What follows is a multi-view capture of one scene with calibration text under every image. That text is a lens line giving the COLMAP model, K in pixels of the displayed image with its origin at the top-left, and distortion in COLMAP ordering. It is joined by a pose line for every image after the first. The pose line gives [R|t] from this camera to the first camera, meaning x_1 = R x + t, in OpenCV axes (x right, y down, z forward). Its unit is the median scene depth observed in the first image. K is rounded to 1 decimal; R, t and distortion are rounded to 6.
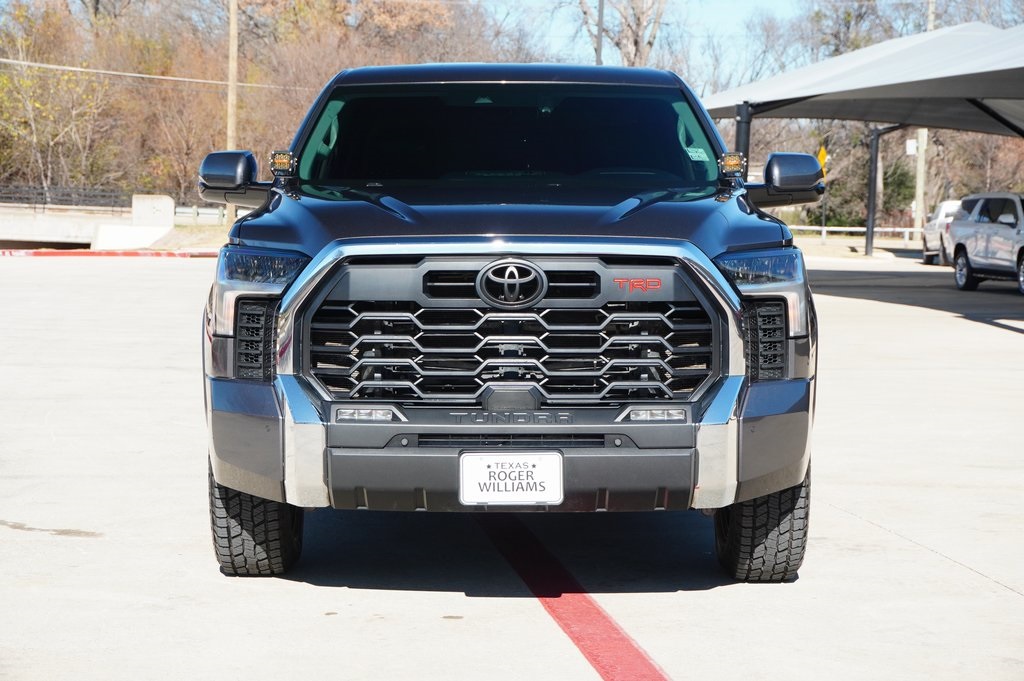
lens RADIAL K [[2137.5, 0, 512.0], [0, 2137.5, 342.8], [0, 0, 1]] dist [0.079232, 0.000000]
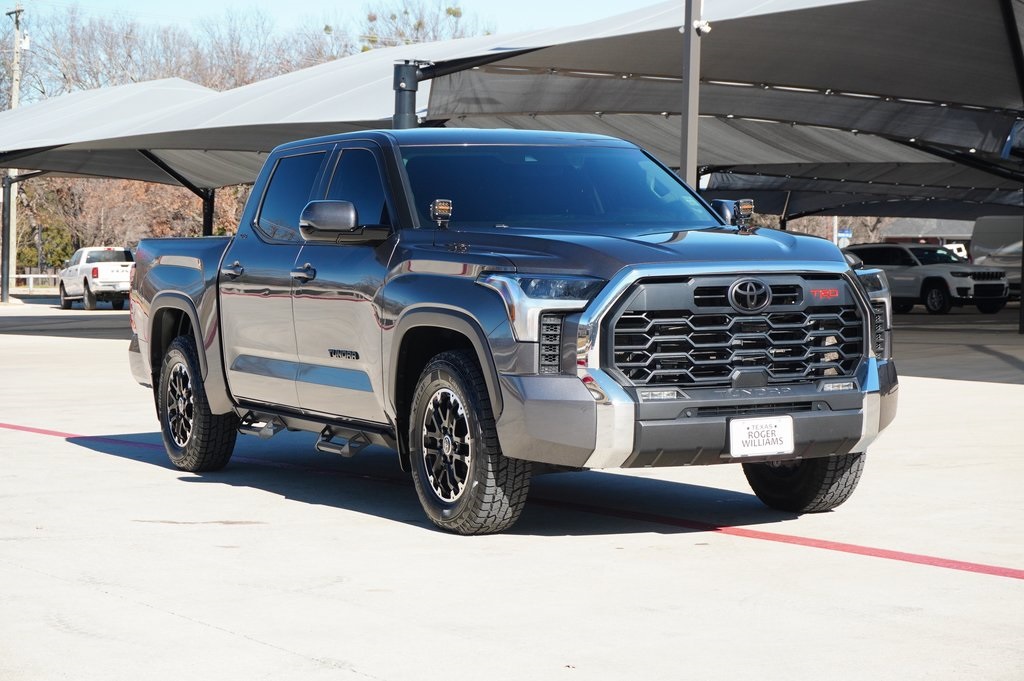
lens RADIAL K [[2137.5, 0, 511.8], [0, 2137.5, 338.3], [0, 0, 1]] dist [0.079232, 0.000000]
pose [[0.894552, -0.031973, 0.445820, -0.745882], [0.042839, 0.998979, -0.014315, 0.013160], [-0.444907, 0.031904, 0.895008, -0.160300]]
